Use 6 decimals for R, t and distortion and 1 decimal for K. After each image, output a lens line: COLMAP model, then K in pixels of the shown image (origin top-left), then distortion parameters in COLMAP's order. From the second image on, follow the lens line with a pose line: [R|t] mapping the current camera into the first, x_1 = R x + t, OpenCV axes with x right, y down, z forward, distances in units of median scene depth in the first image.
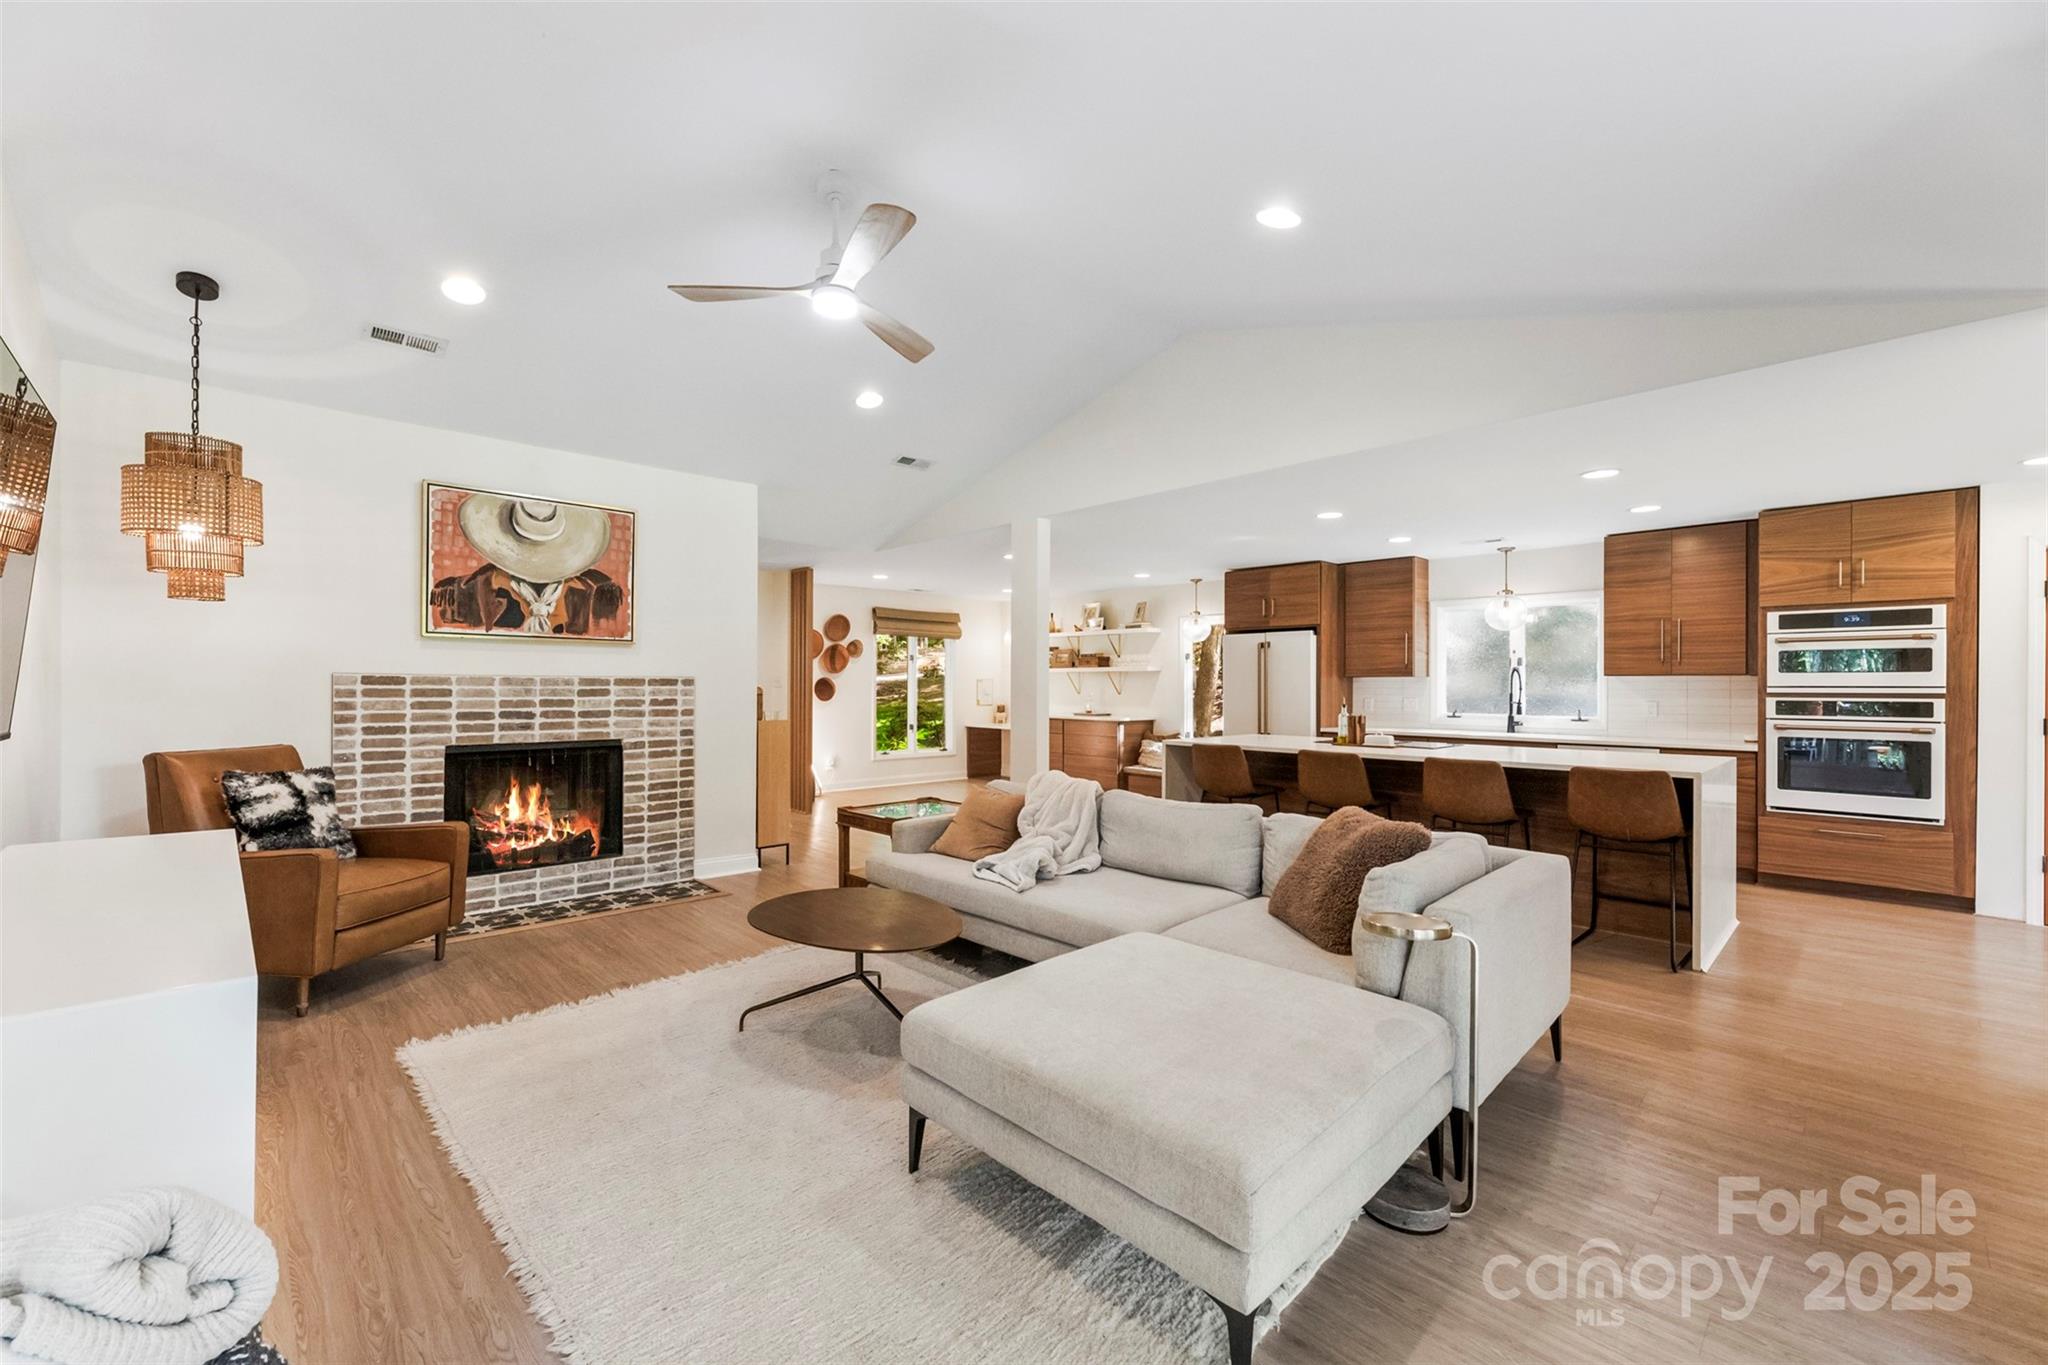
lens RADIAL K [[820.4, 0, 1016.3], [0, 820.4, 684.5], [0, 0, 1]] dist [-0.001857, 0.000123]
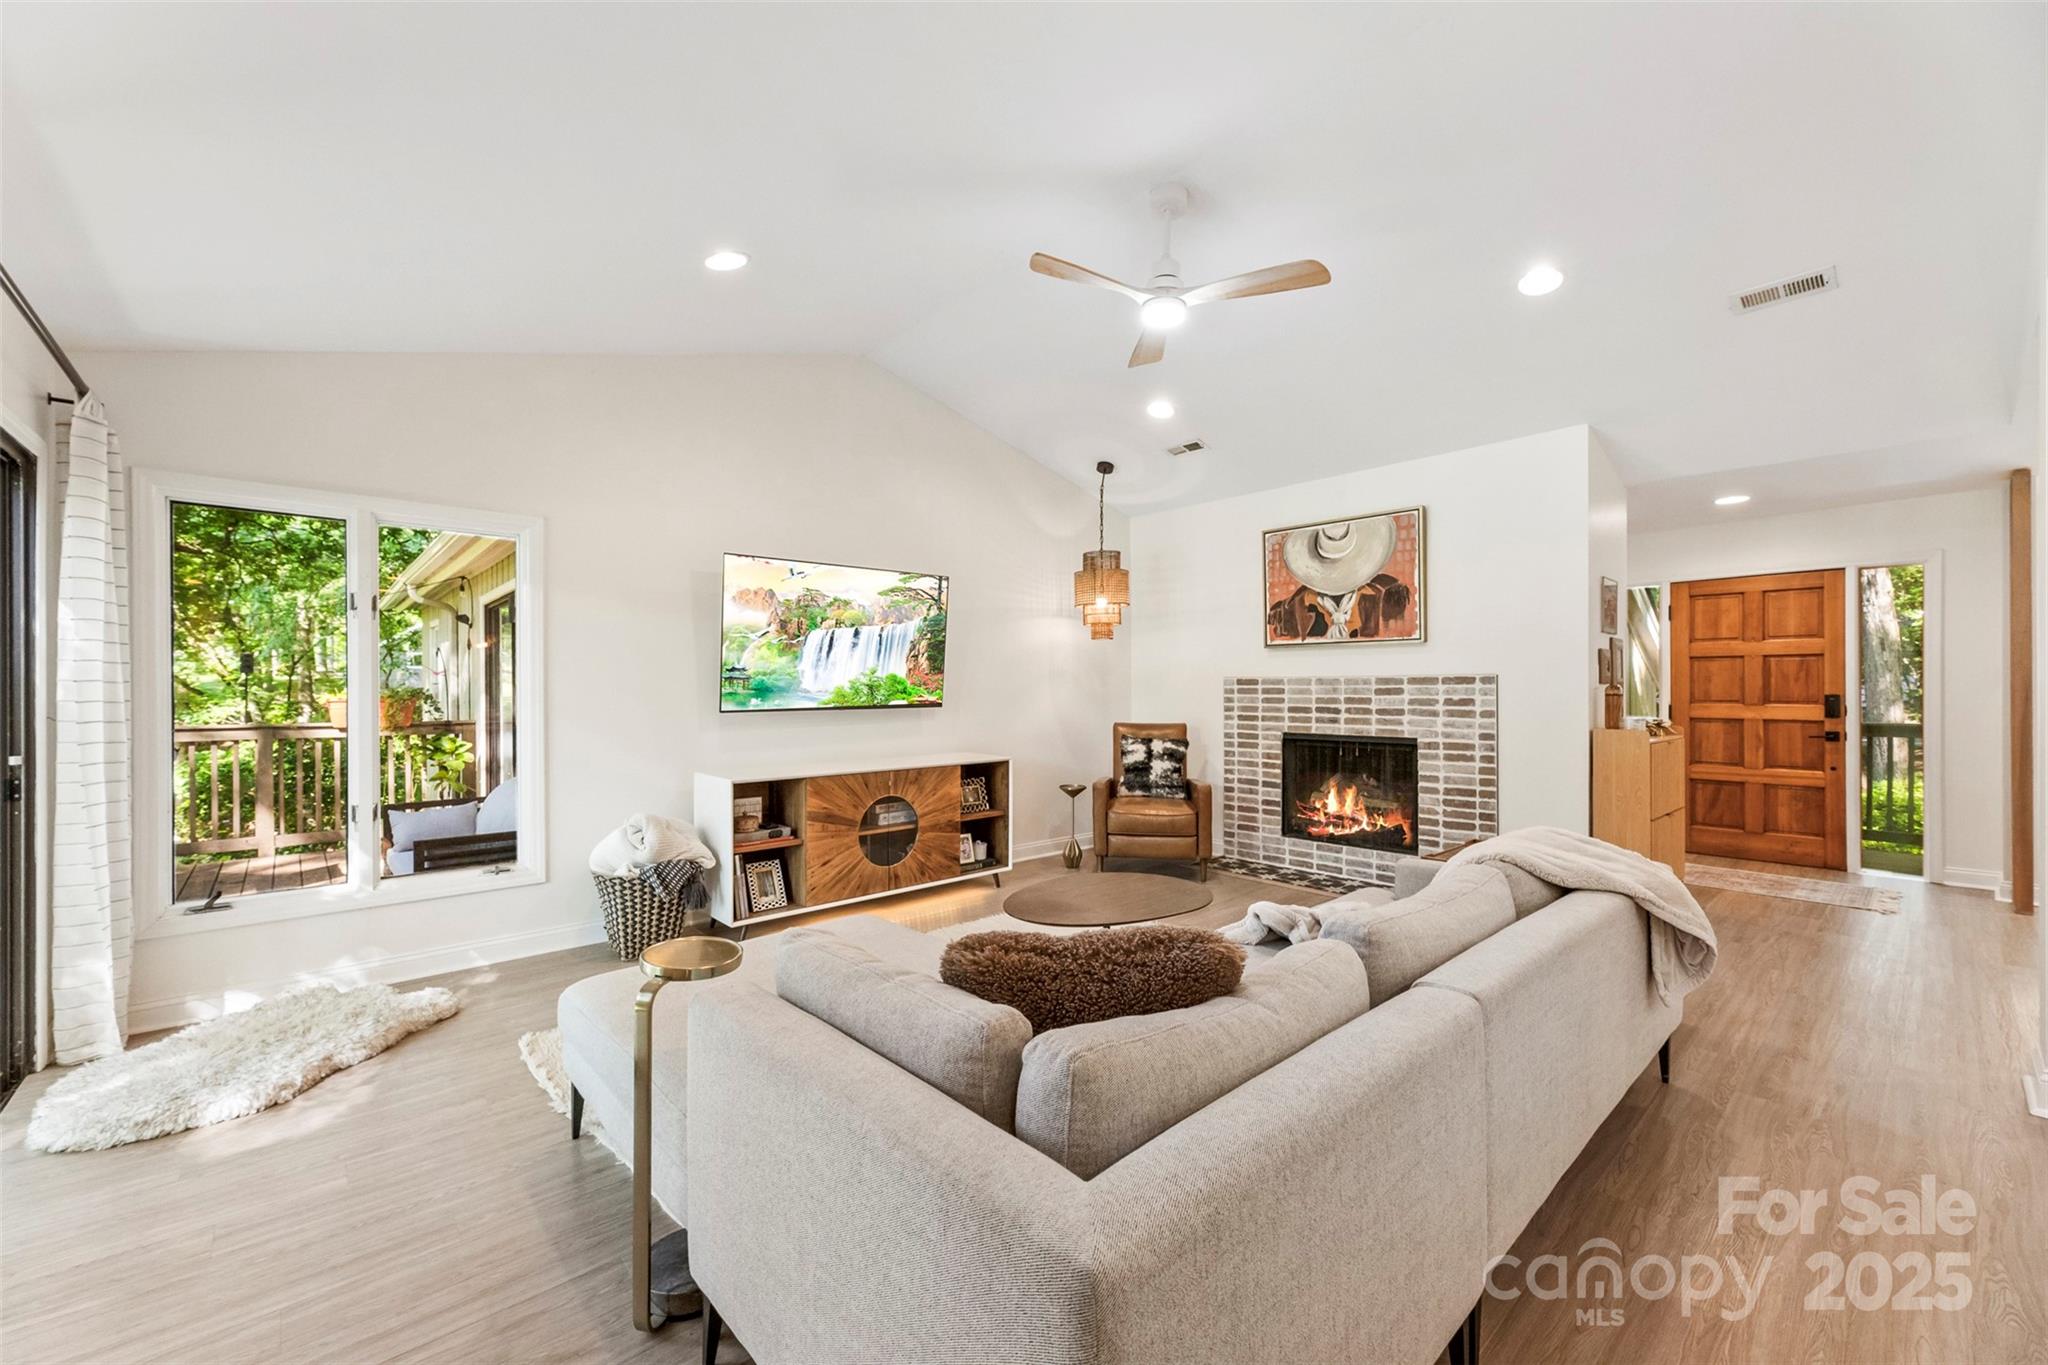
lens RADIAL K [[820.4, 0, 1016.6], [0, 820.4, 688.1], [0, 0, 1]] dist [-0.001857, 0.000123]
pose [[-0.041948, -0.002214, -0.999117, 0.568762], [0.005810, 0.999980, -0.002460, 0.005659], [0.999103, -0.005908, -0.041935, 0.593517]]
